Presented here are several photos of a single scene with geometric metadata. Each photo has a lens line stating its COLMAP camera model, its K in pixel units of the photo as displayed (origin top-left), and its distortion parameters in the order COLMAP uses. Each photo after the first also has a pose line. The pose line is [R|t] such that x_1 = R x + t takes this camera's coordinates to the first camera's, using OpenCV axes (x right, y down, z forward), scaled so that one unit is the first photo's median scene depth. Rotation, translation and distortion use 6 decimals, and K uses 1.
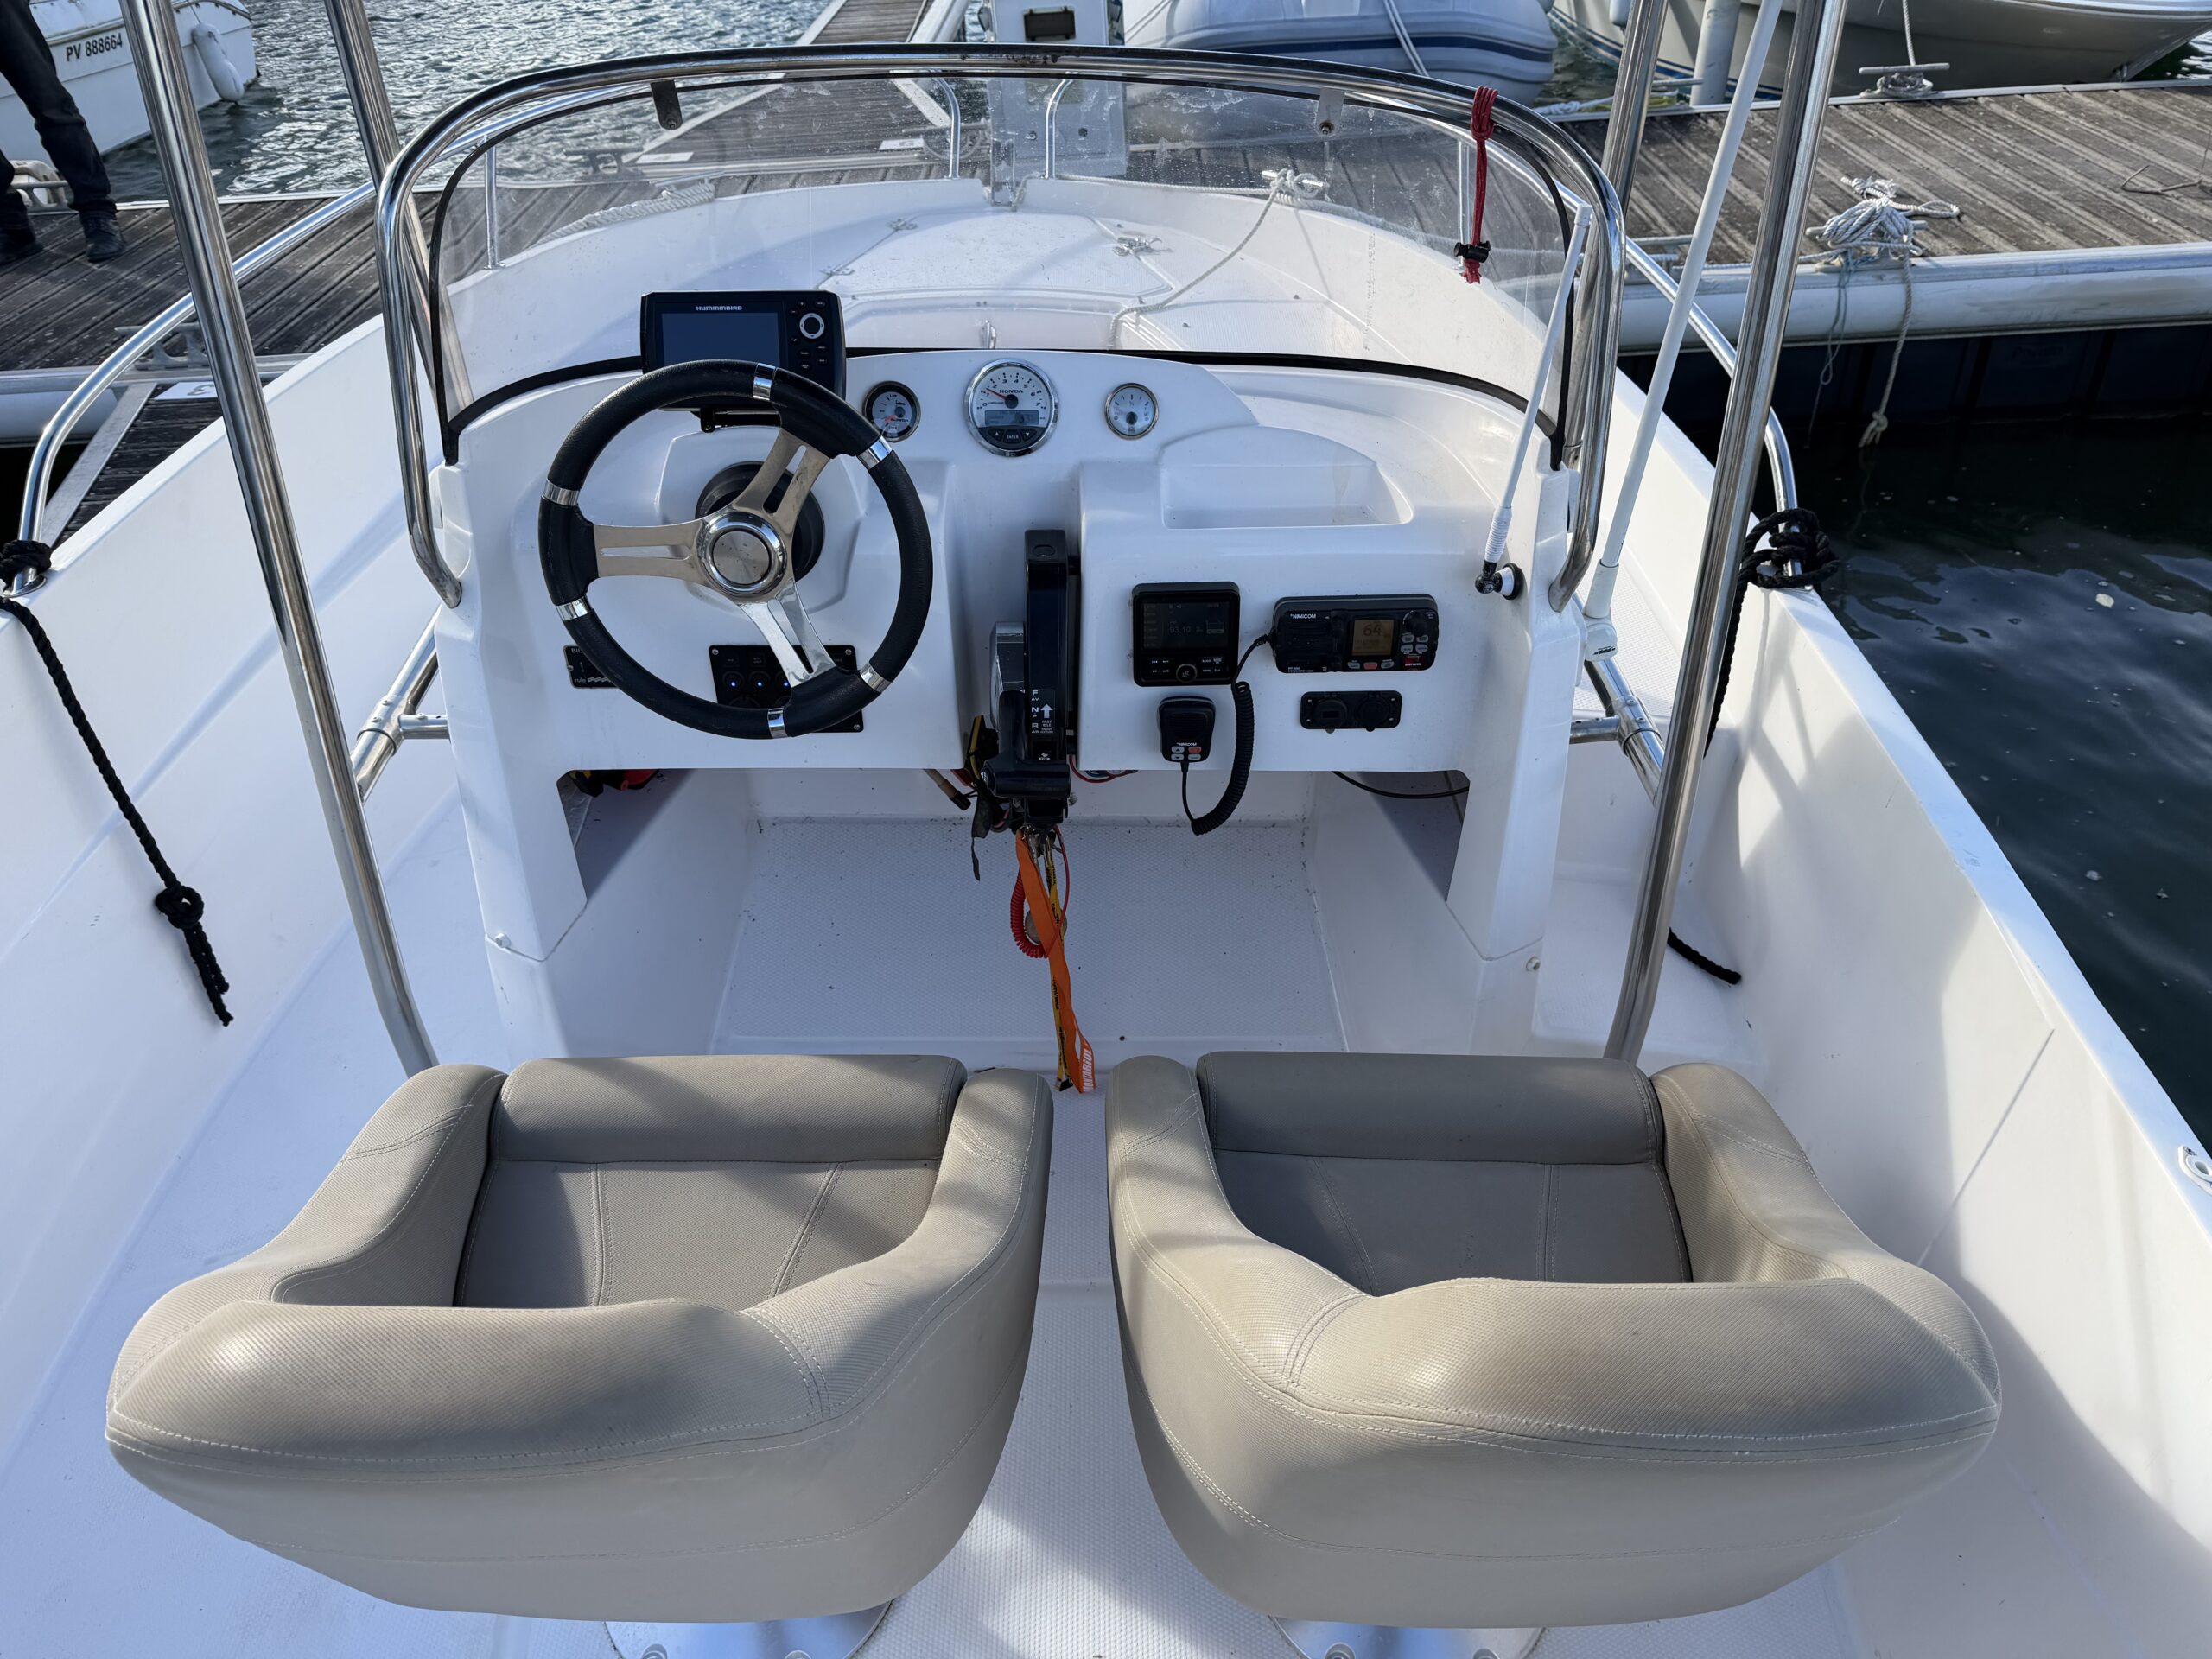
lens RADIAL K [[1438.6, 0, 1082.0], [0, 1438.6, 843.6], [0, 0, 1]] dist [0.102260, -0.000621]
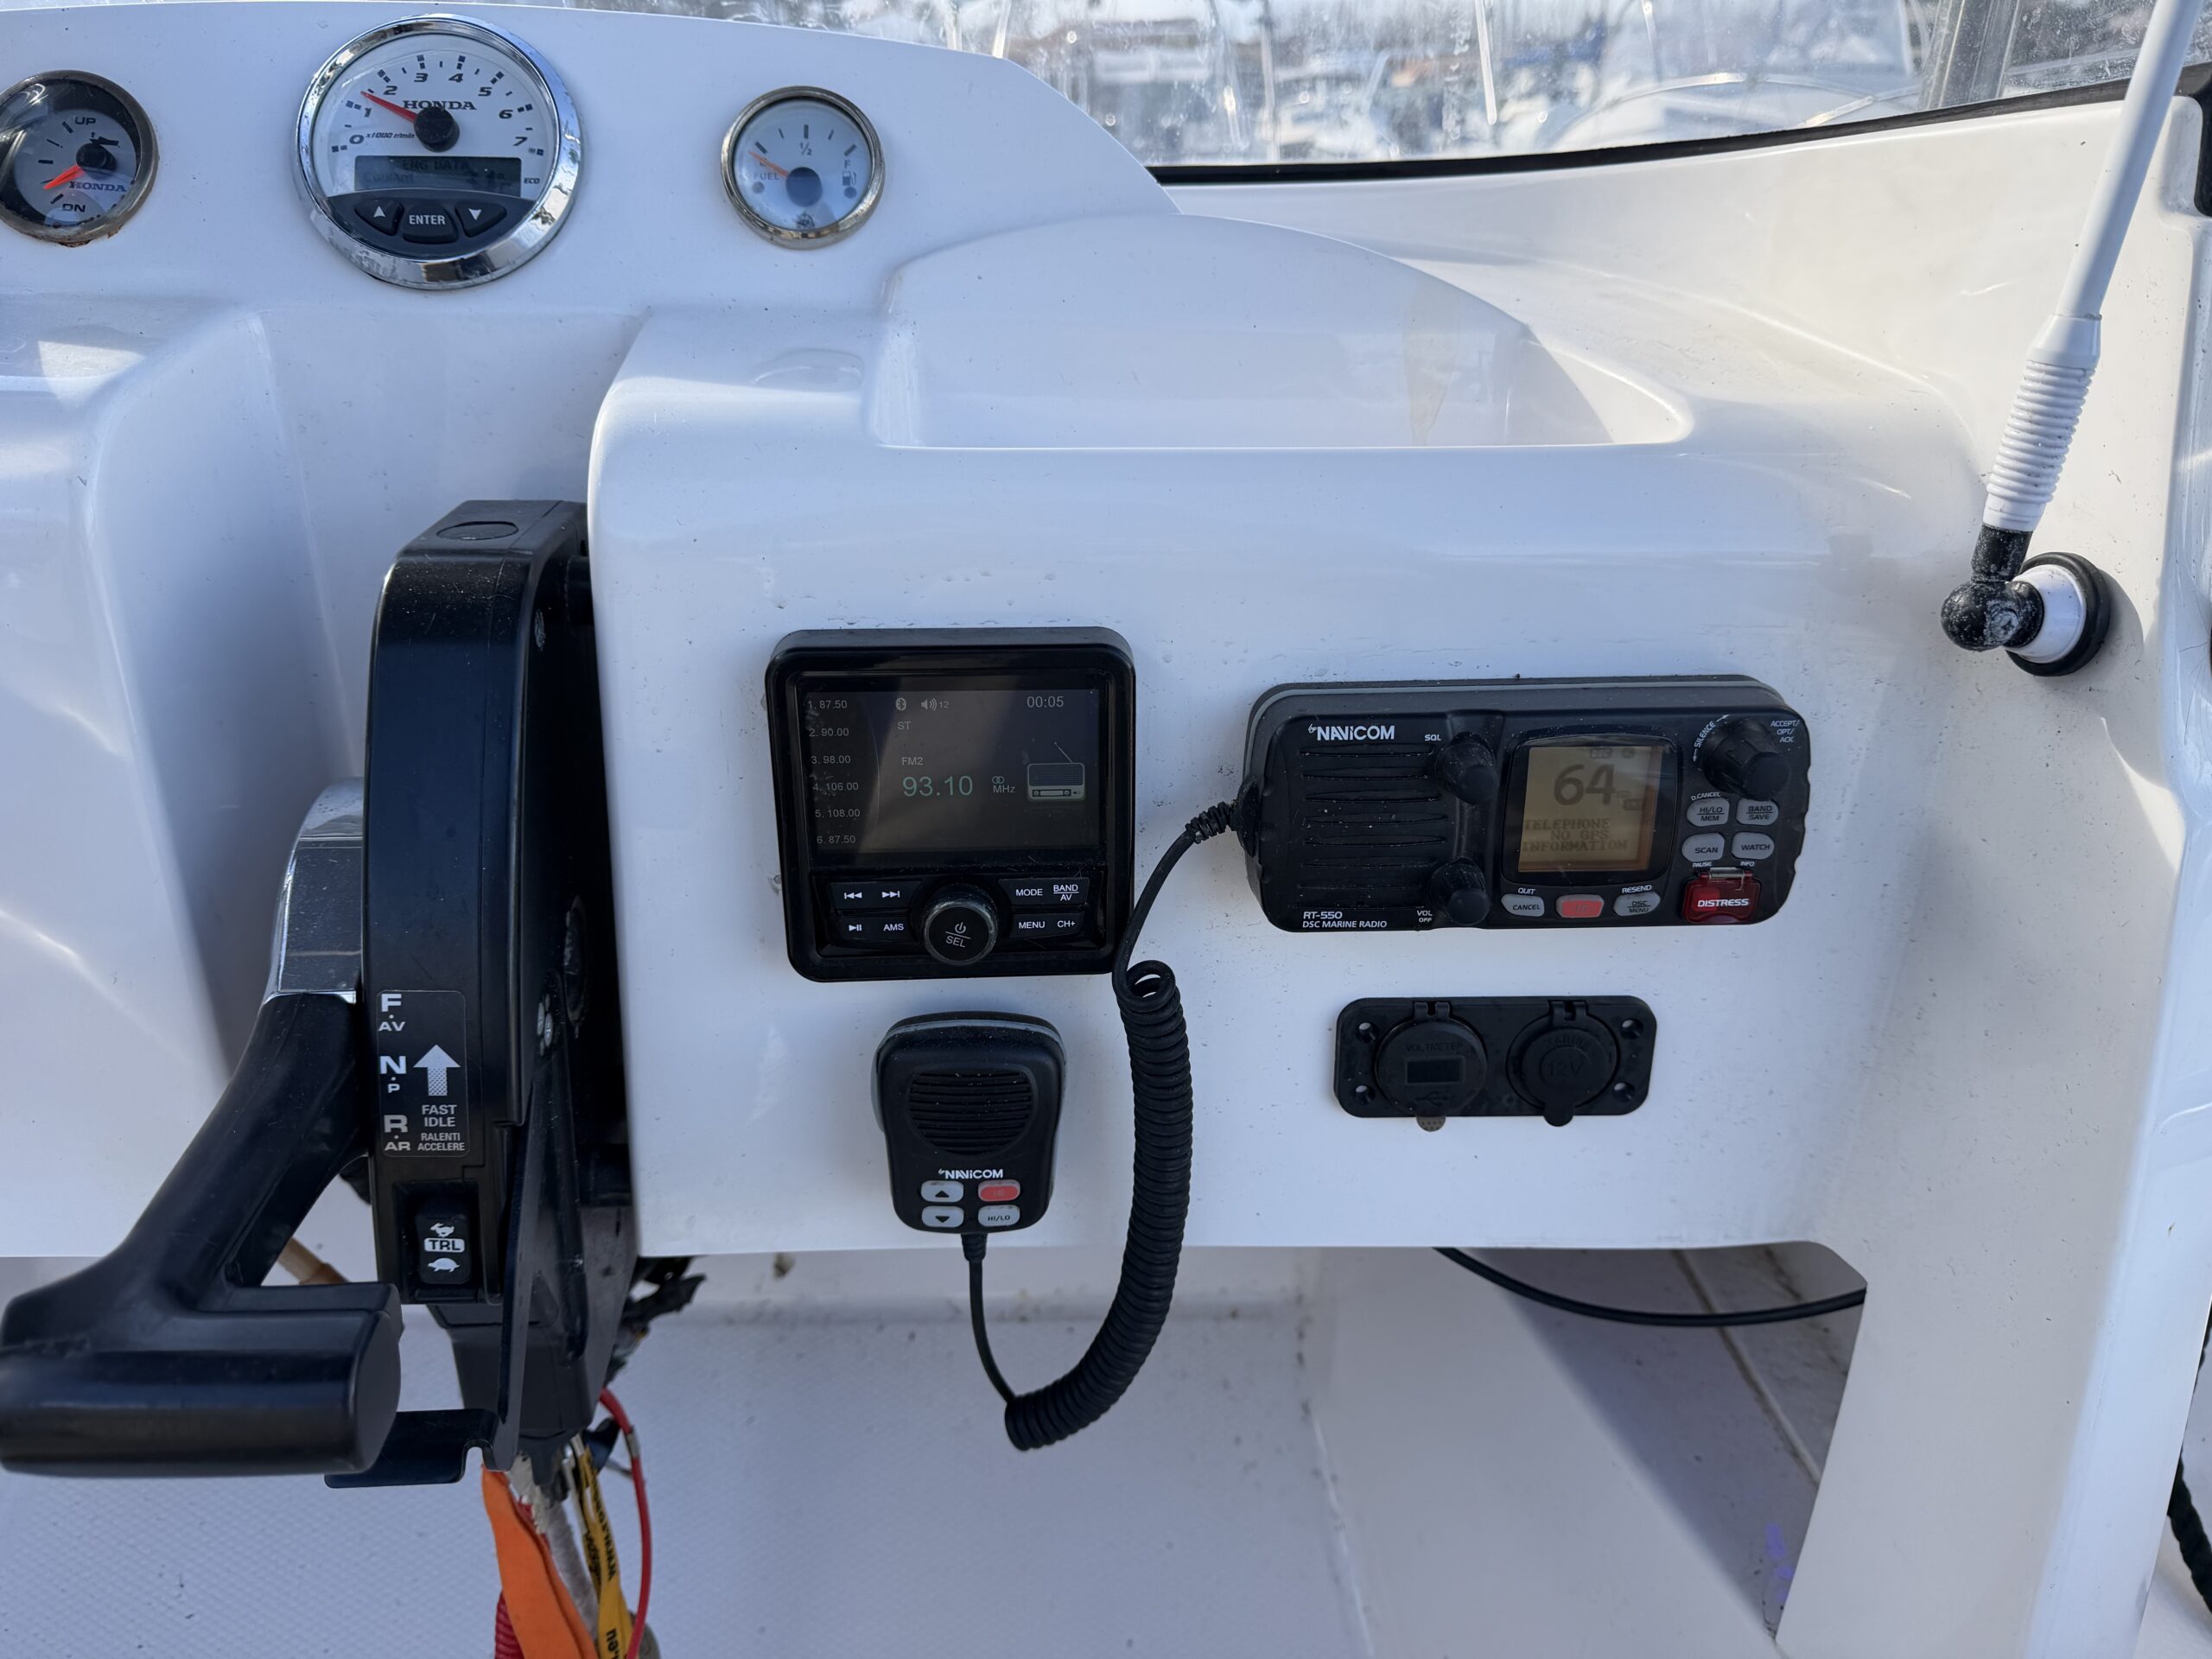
lens RADIAL K [[1425.6, 0, 1073.9], [0, 1425.6, 784.3], [0, 0, 1]] dist [0.013007, -0.002717]
pose [[0.998543, 0.003929, 0.053818, 0.080209], [0.010437, 0.964447, -0.264071, -0.070971], [-0.052942, 0.264248, 0.963001, 0.714411]]
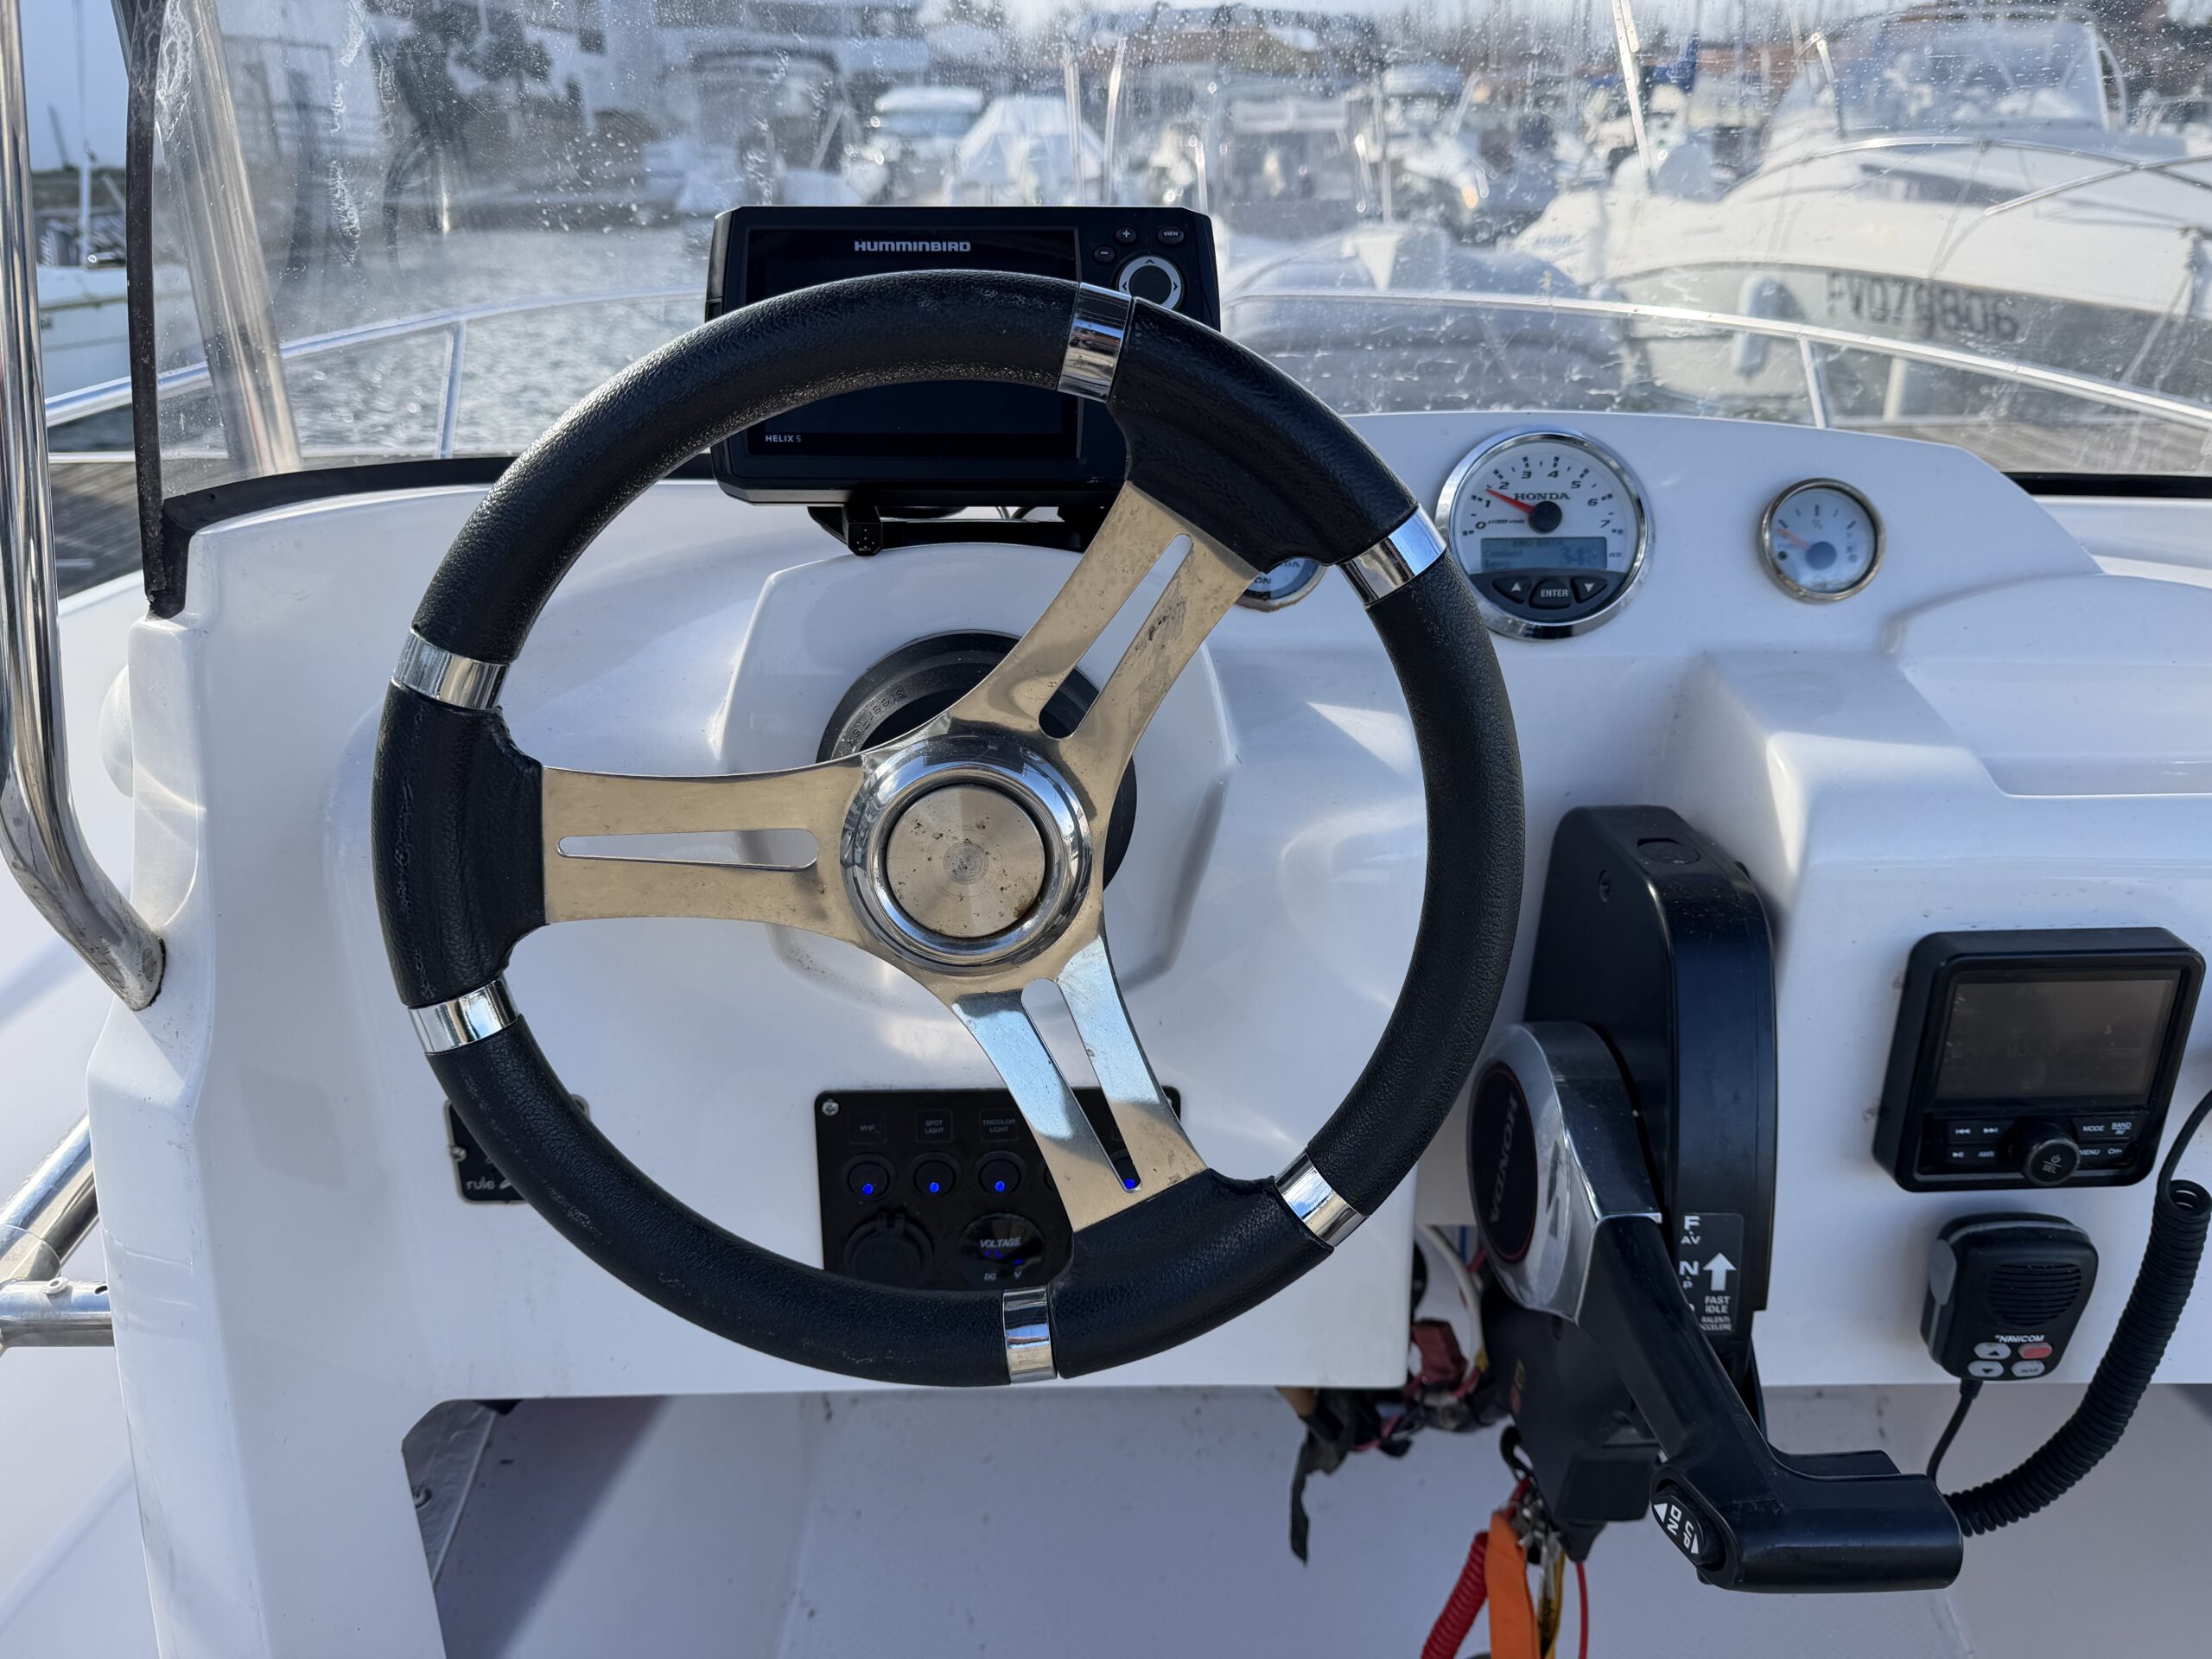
lens RADIAL K [[1411.3, 0, 1052.7], [0, 1411.3, 823.1], [0, 0, 1]] dist [0.009637, -0.002545]
pose [[0.999945, 0.001736, 0.010341, -0.198242], [0.000850, 0.969543, -0.244922, -0.114039], [-0.010451, 0.244917, 0.969488, 0.617270]]
